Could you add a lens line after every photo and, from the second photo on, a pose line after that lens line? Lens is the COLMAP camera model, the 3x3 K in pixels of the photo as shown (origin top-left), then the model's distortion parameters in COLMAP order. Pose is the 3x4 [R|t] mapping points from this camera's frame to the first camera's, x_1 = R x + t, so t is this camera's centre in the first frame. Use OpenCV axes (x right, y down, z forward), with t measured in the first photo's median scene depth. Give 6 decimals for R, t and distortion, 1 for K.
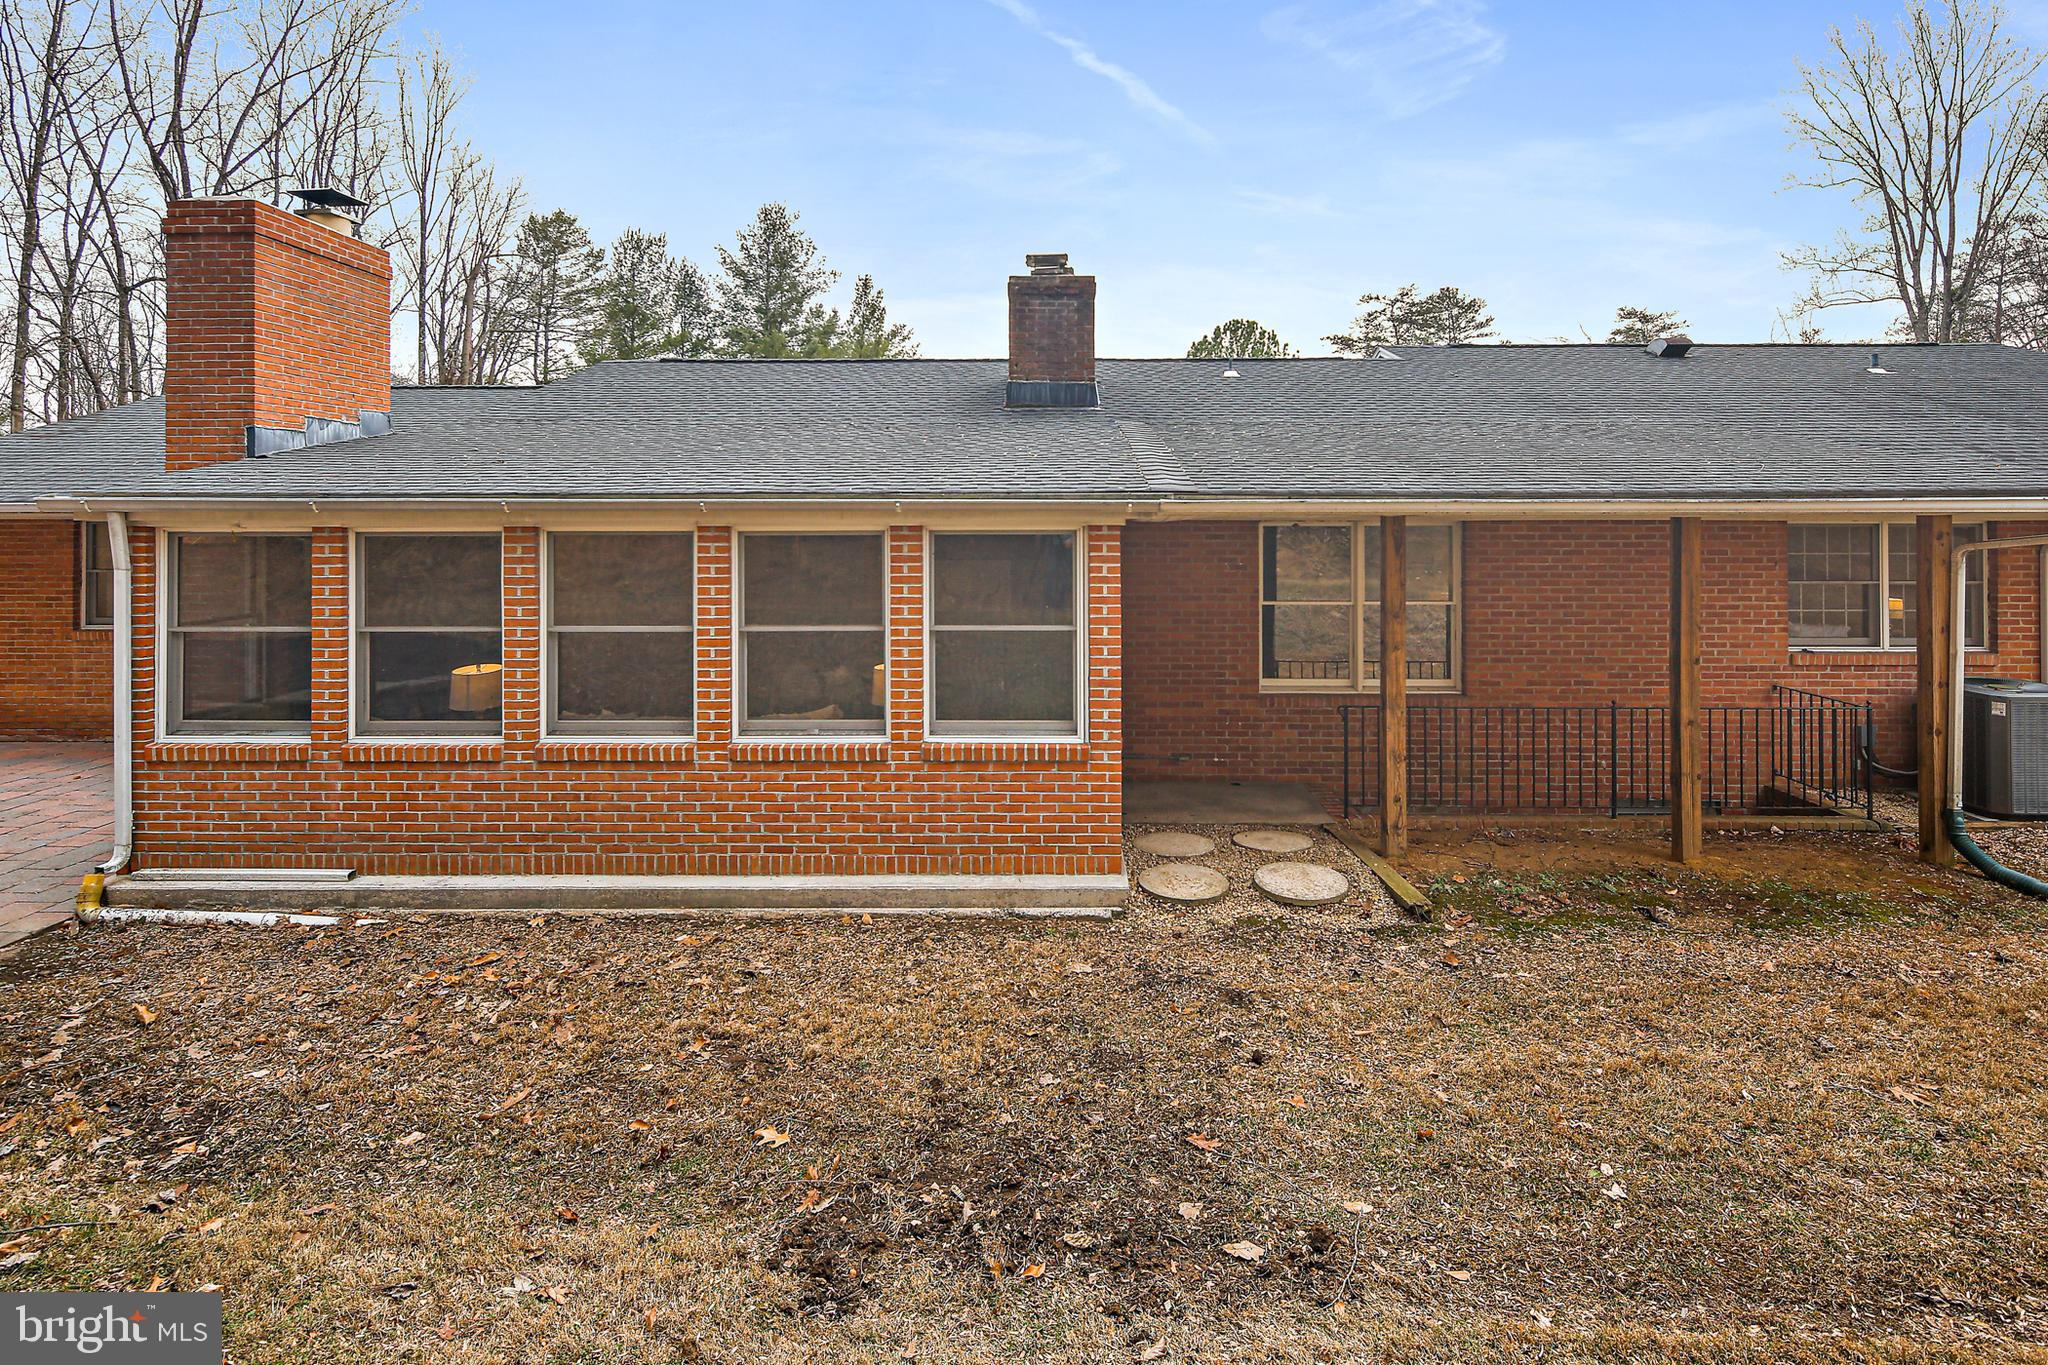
lens RADIAL K [[1018.1, 0, 1023.9], [0, 1018.1, 601.9], [0, 0, 1]] dist [-0.001558, -0.000689]
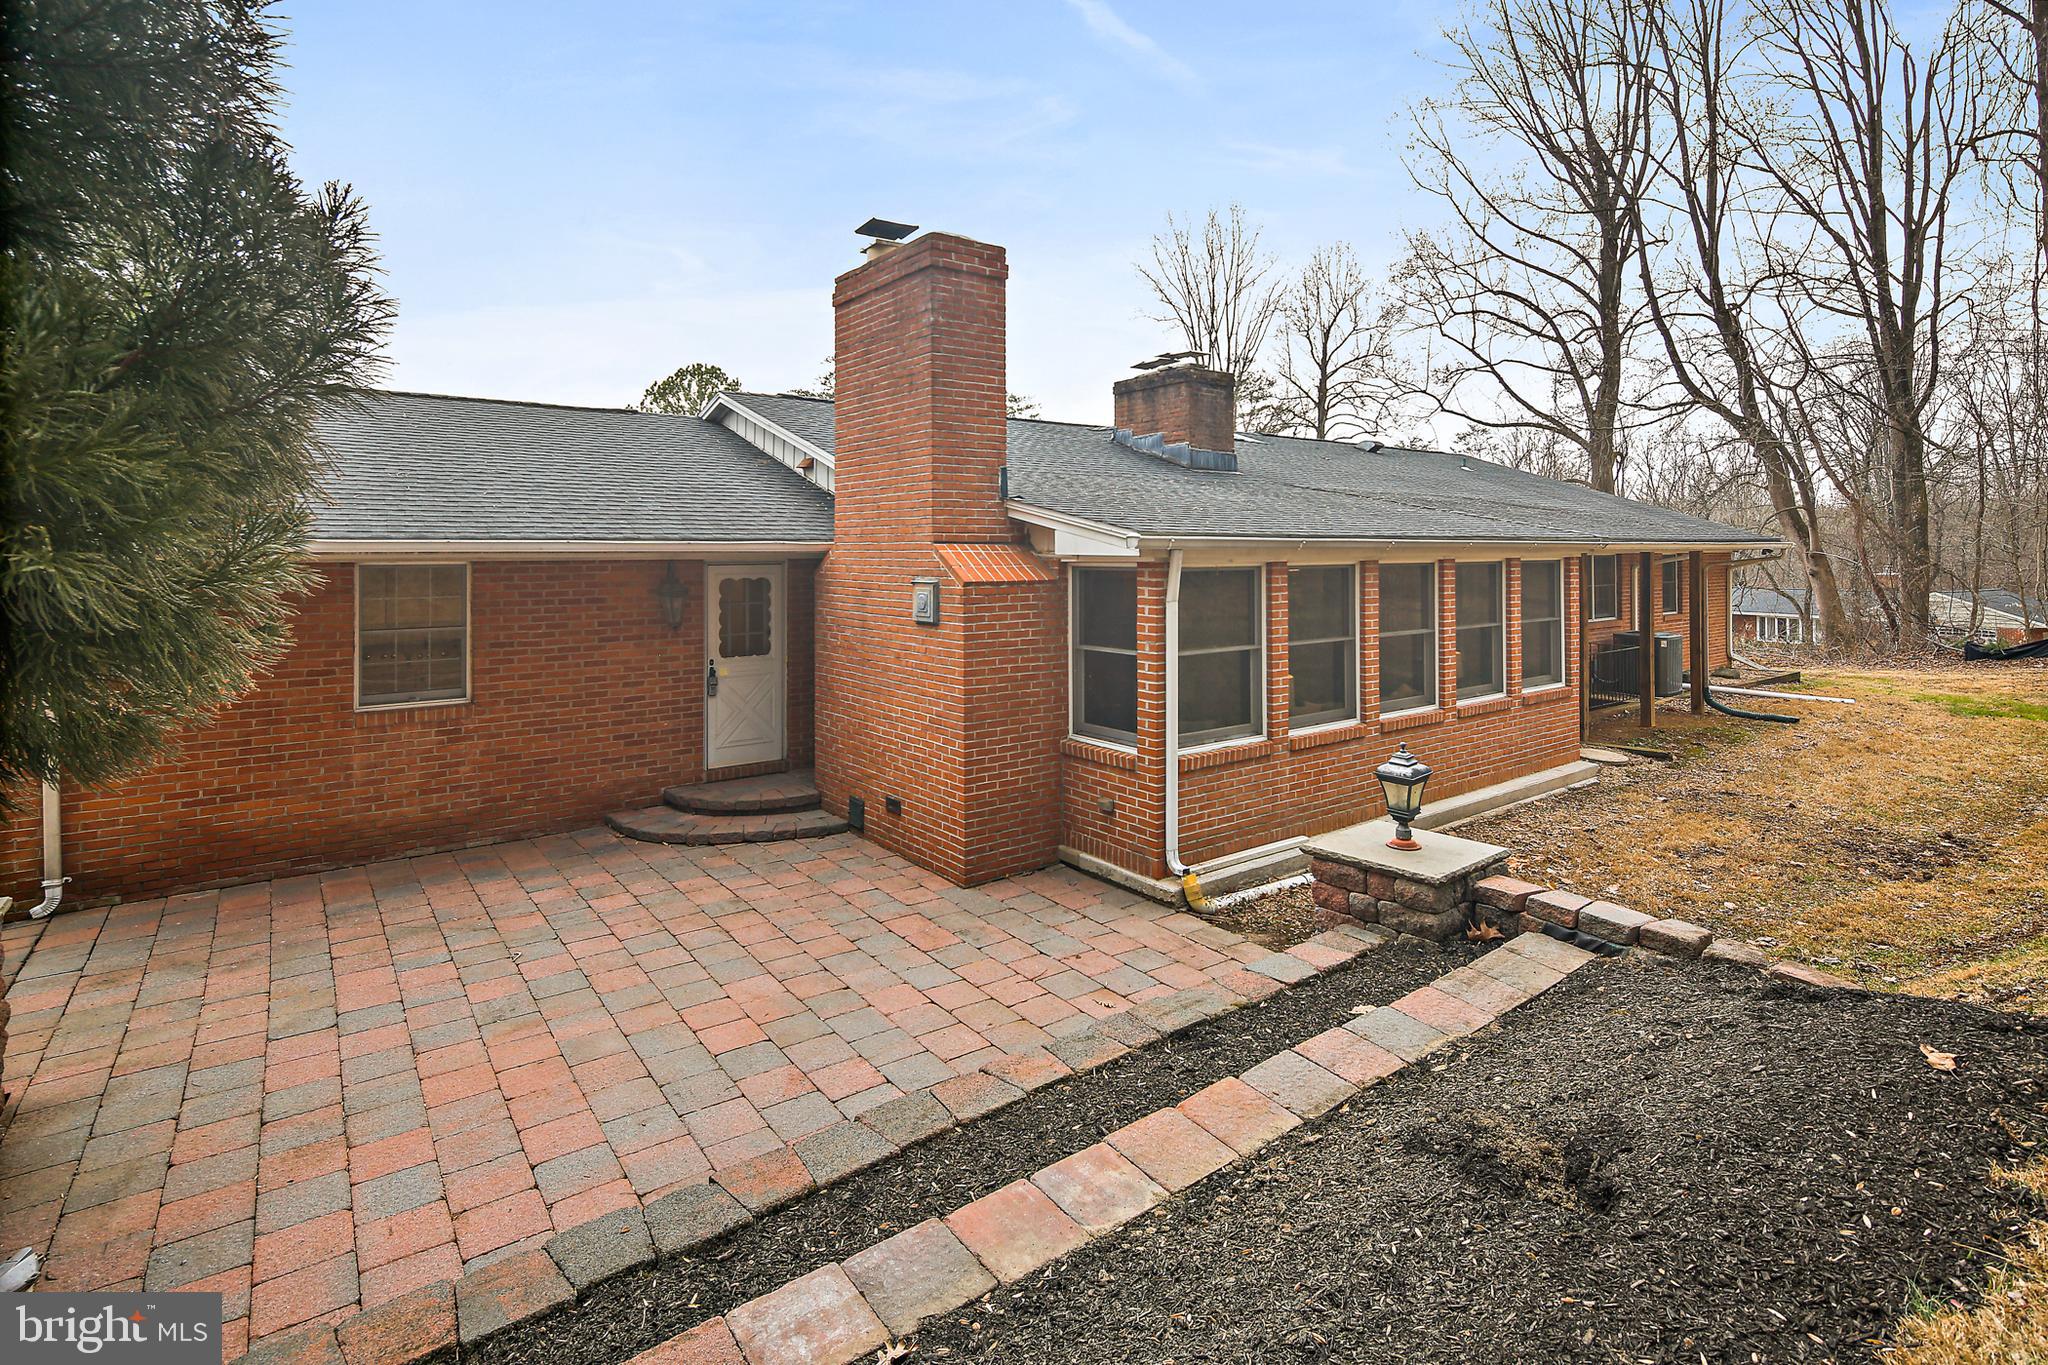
lens RADIAL K [[1007.4, 0, 1028.8], [0, 1007.4, 653.9], [0, 0, 1]] dist [-0.001255, -0.001067]
pose [[0.795686, -0.062281, 0.602498, -1.375417], [0.057729, 0.997969, 0.026922, -0.009875], [-0.602952, 0.013361, 0.797666, 0.175349]]
